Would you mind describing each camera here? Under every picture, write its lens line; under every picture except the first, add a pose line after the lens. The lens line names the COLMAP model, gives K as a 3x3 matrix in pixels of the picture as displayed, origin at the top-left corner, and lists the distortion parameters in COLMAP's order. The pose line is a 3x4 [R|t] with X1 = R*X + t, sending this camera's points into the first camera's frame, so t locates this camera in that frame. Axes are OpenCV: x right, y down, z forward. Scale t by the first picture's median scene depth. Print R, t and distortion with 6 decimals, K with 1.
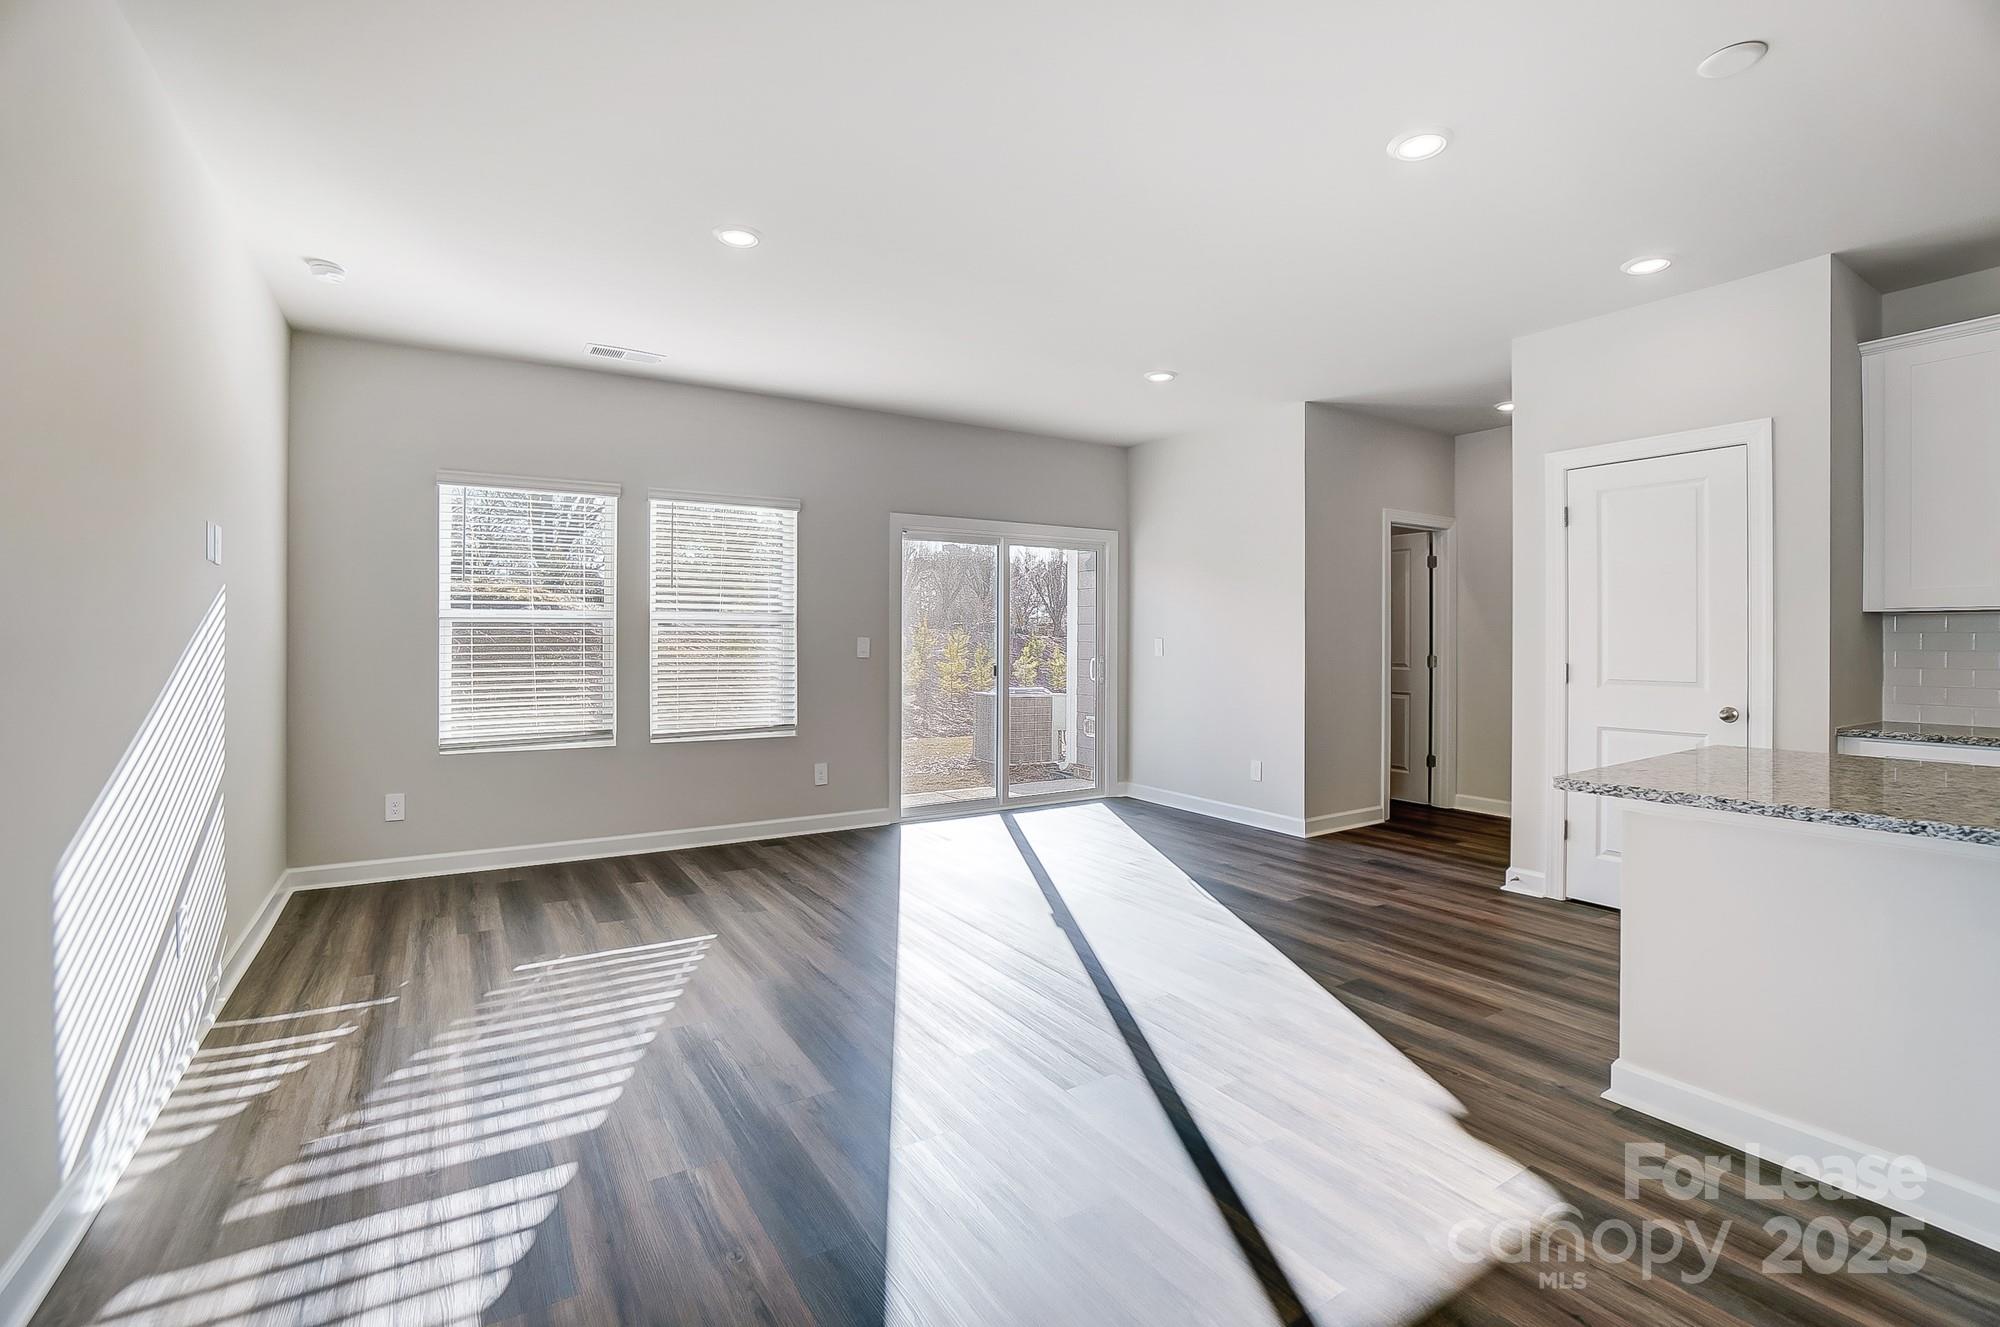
lens RADIAL K [[895.6, 0, 1002.4], [0, 895.6, 656.2], [0, 0, 1]] dist [-0.063796, 0.025749]
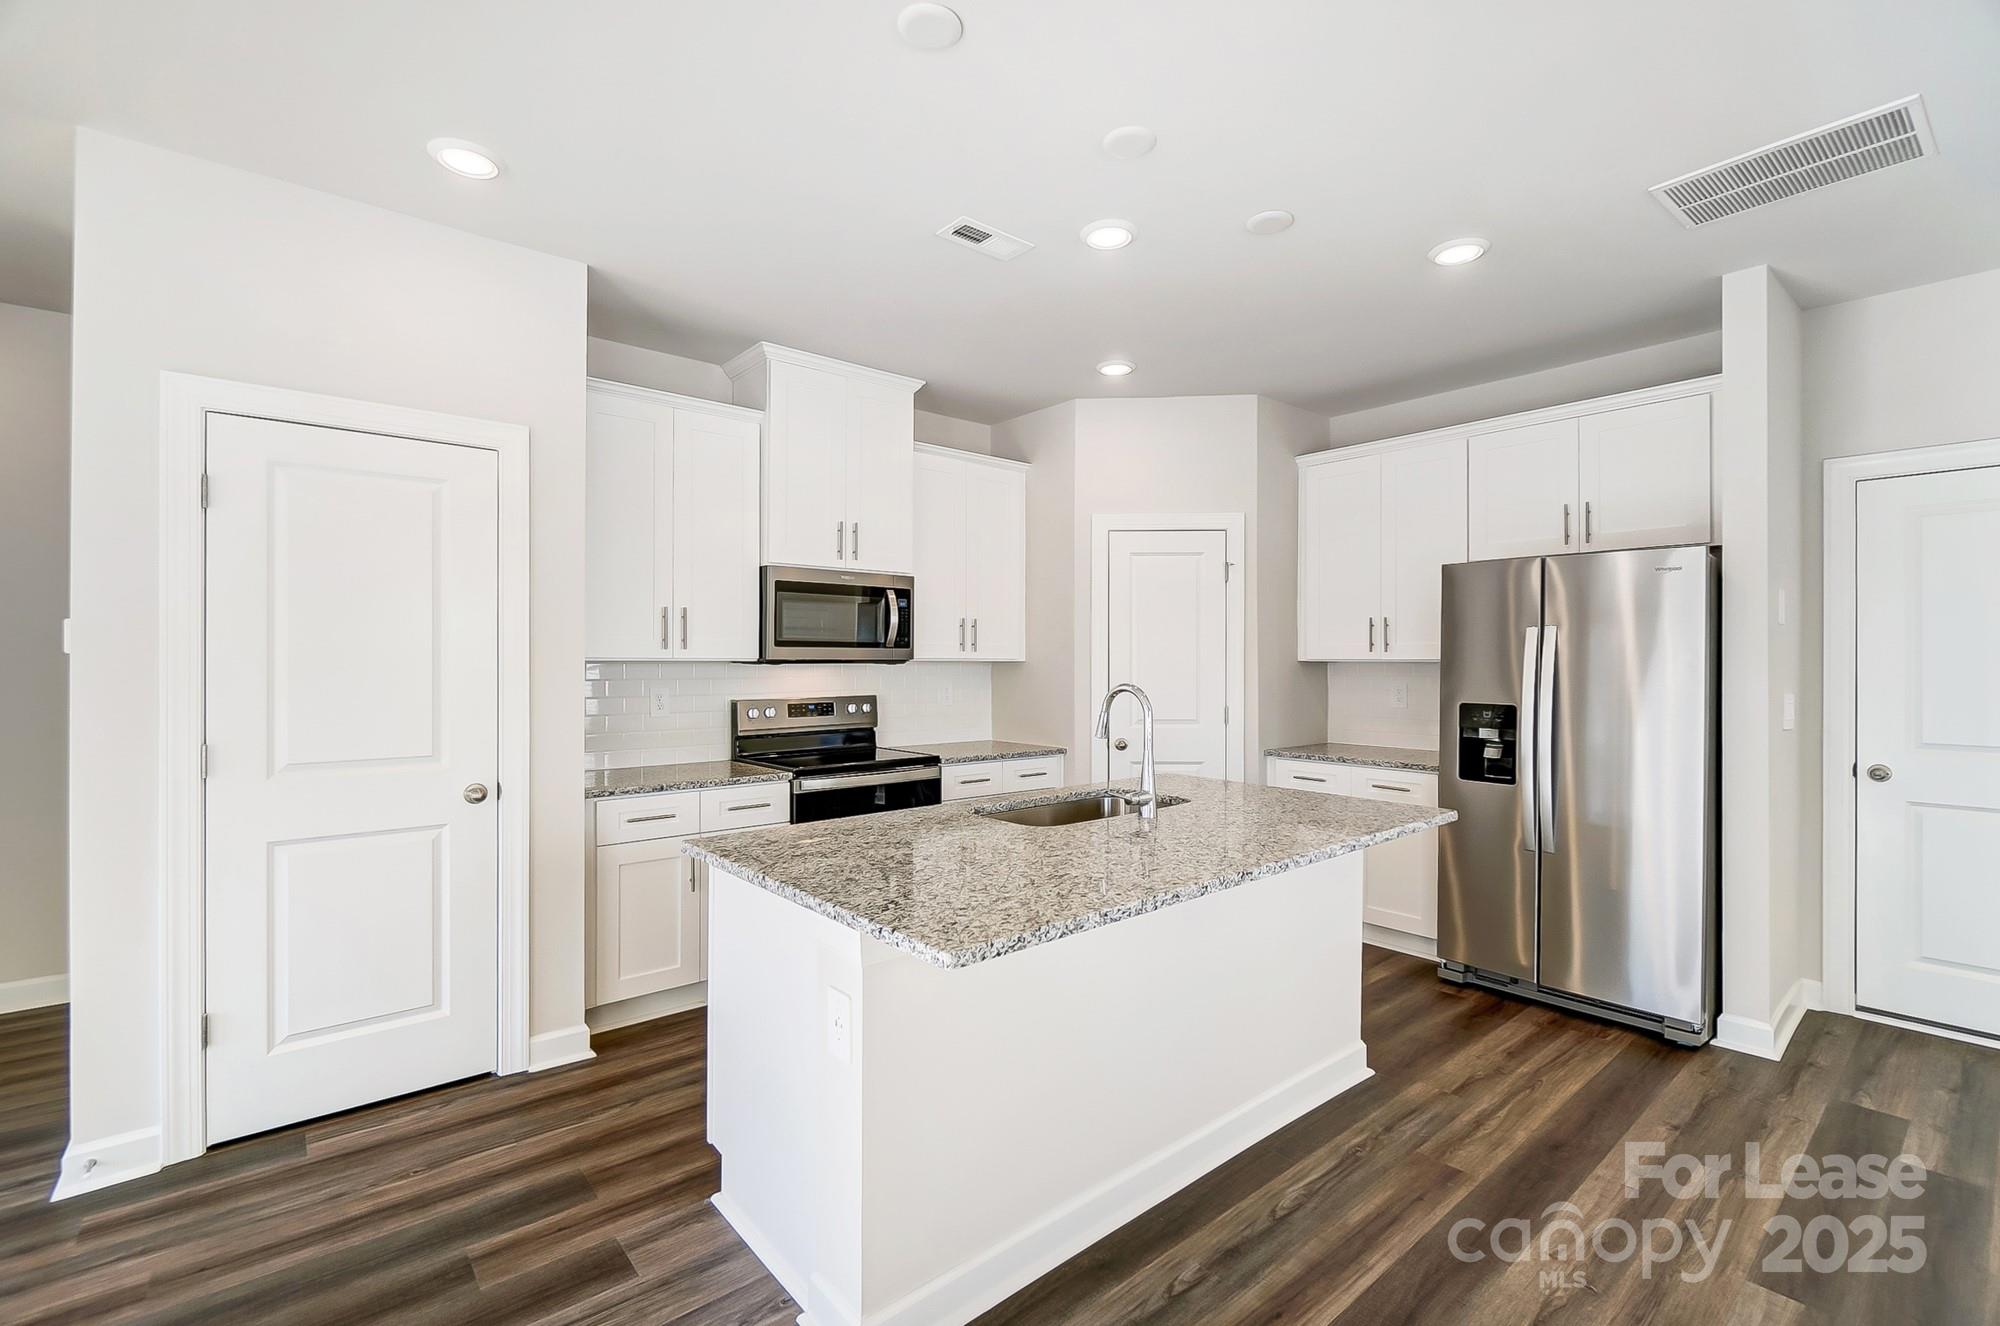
lens RADIAL K [[881.5, 0, 1010.3], [0, 881.5, 661.9], [0, 0, 1]] dist [-0.002576, -0.000095]
pose [[-0.138086, -0.002597, 0.990417, -0.007537], [0.016154, 0.999858, 0.004874, -0.043216], [-0.990288, 0.016672, -0.138024, 0.593439]]
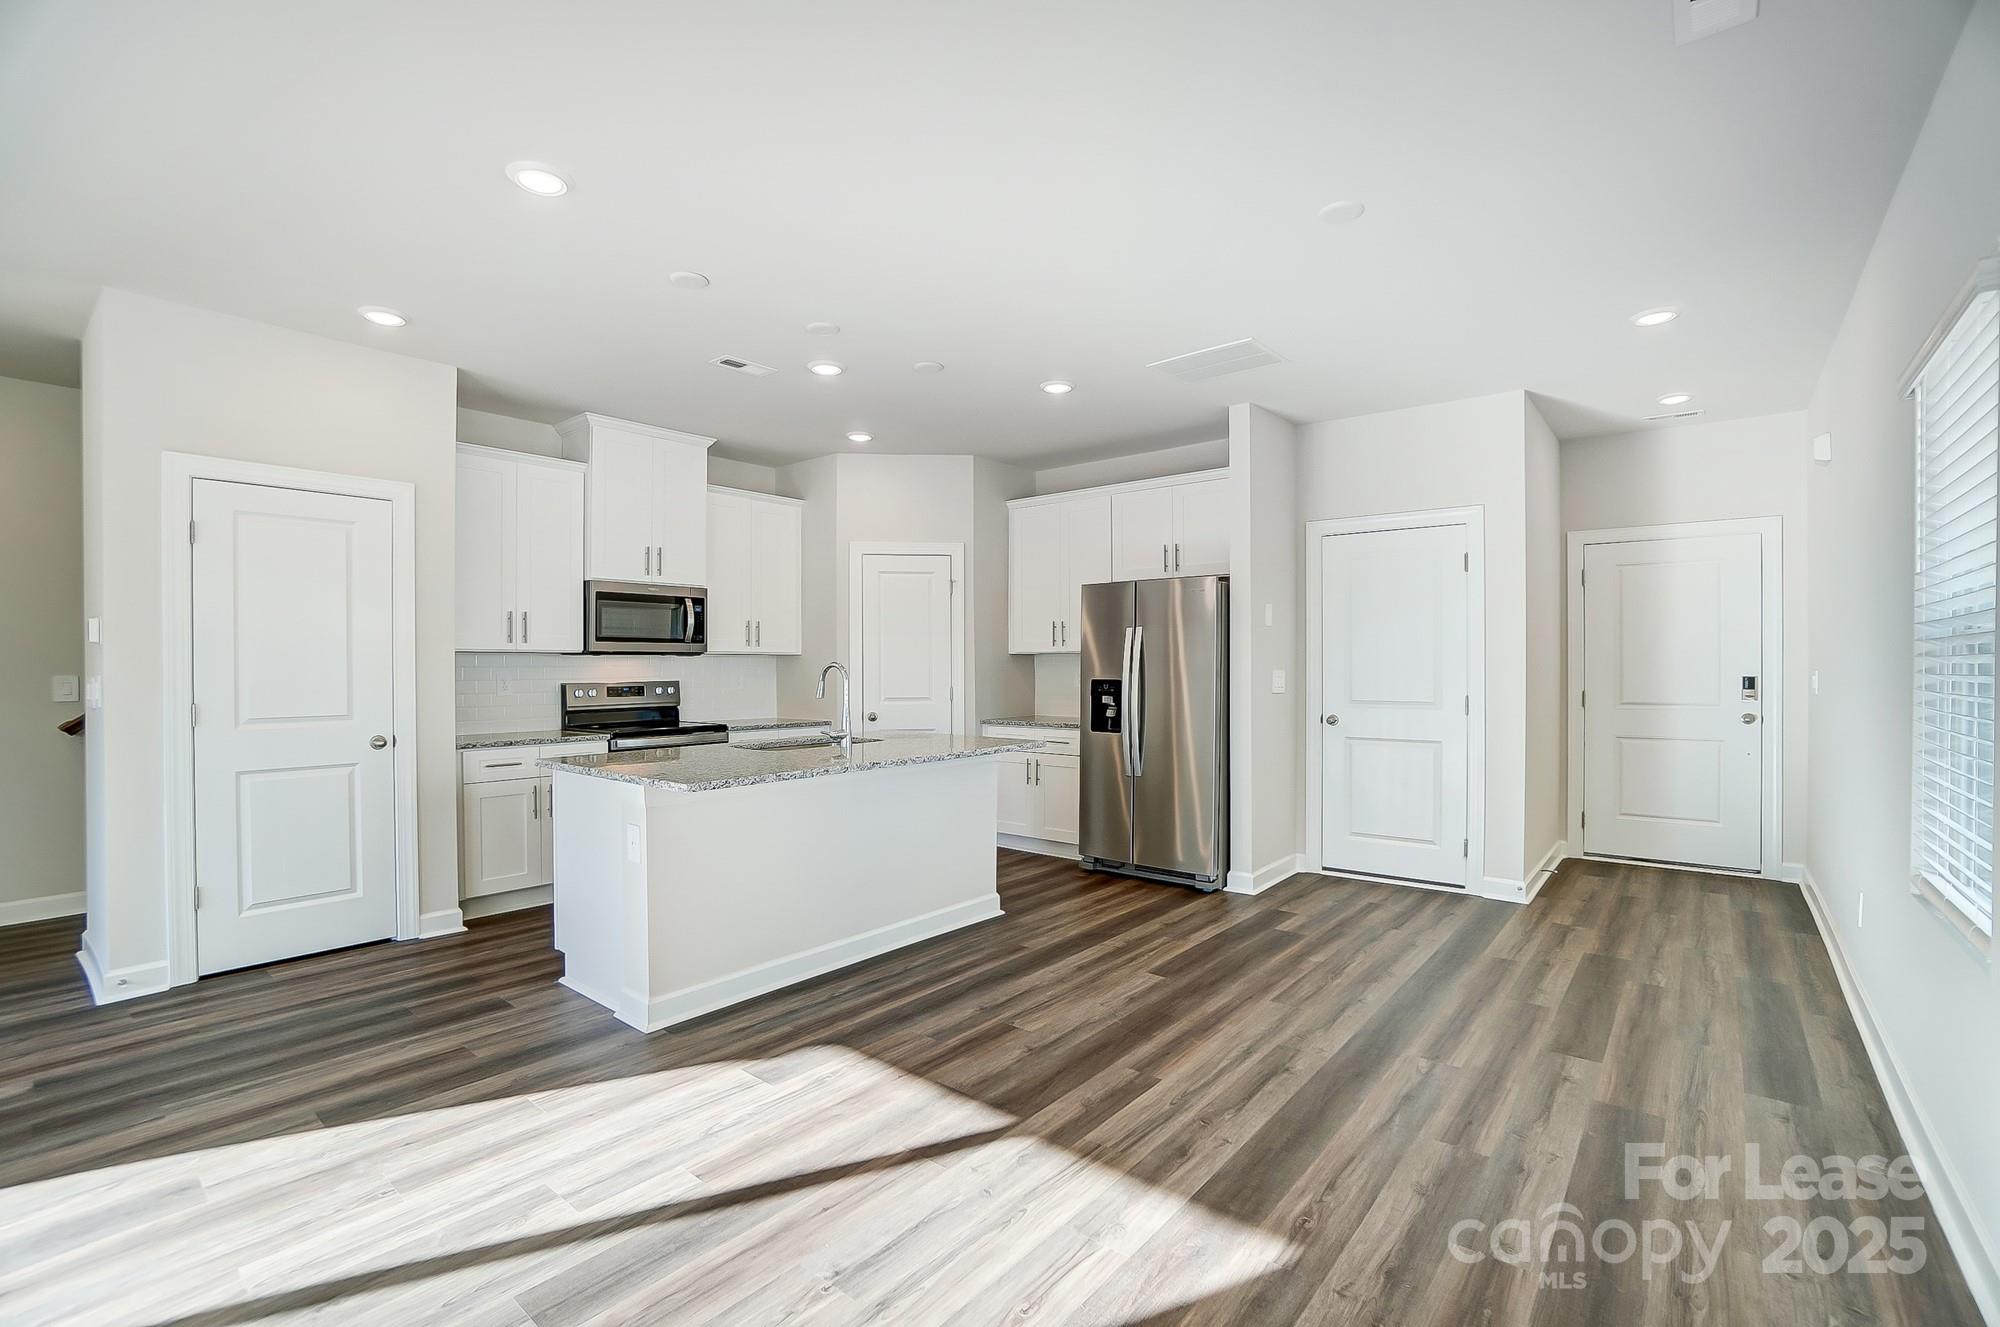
lens RADIAL K [[881.8, 0, 1004.7], [0, 881.8, 672.9], [0, 0, 1]] dist [-0.064988, 0.023114]
pose [[-0.309621, -0.007829, 0.950828, -0.417725], [0.019506, 0.999703, 0.014583, -0.019606], [-0.950660, 0.023062, -0.309377, 0.540706]]
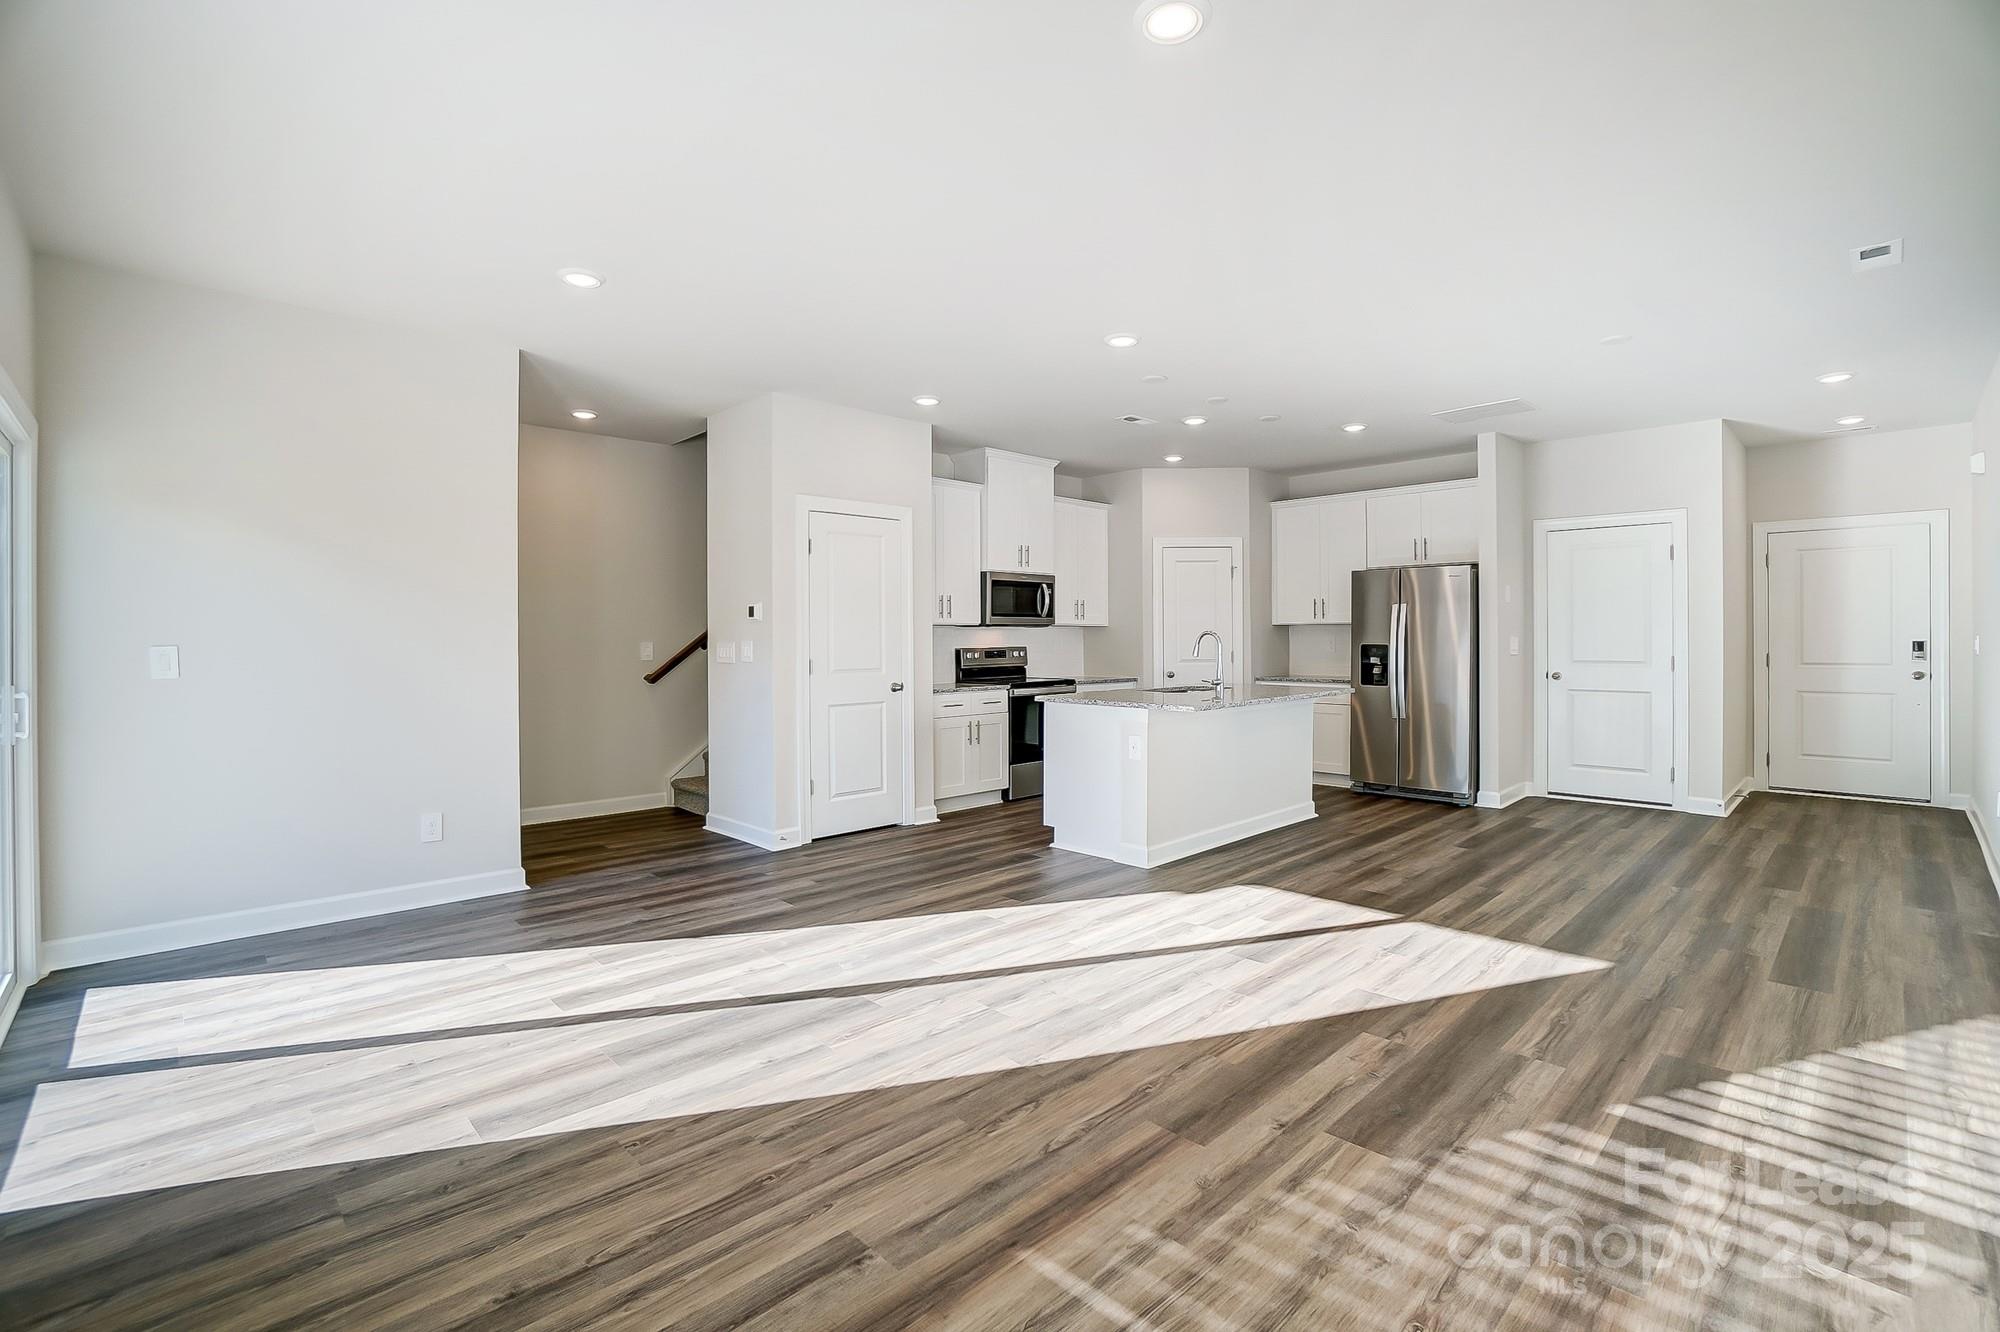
lens RADIAL K [[885.9, 0, 1016.0], [0, 885.9, 643.3], [0, 0, 1]] dist [-0.057792, 0.019963]
pose [[-0.202873, -0.006942, 0.979180, -0.756625], [0.022764, 0.999671, 0.011804, -0.025980], [-0.978940, 0.024685, -0.202648, 1.041159]]
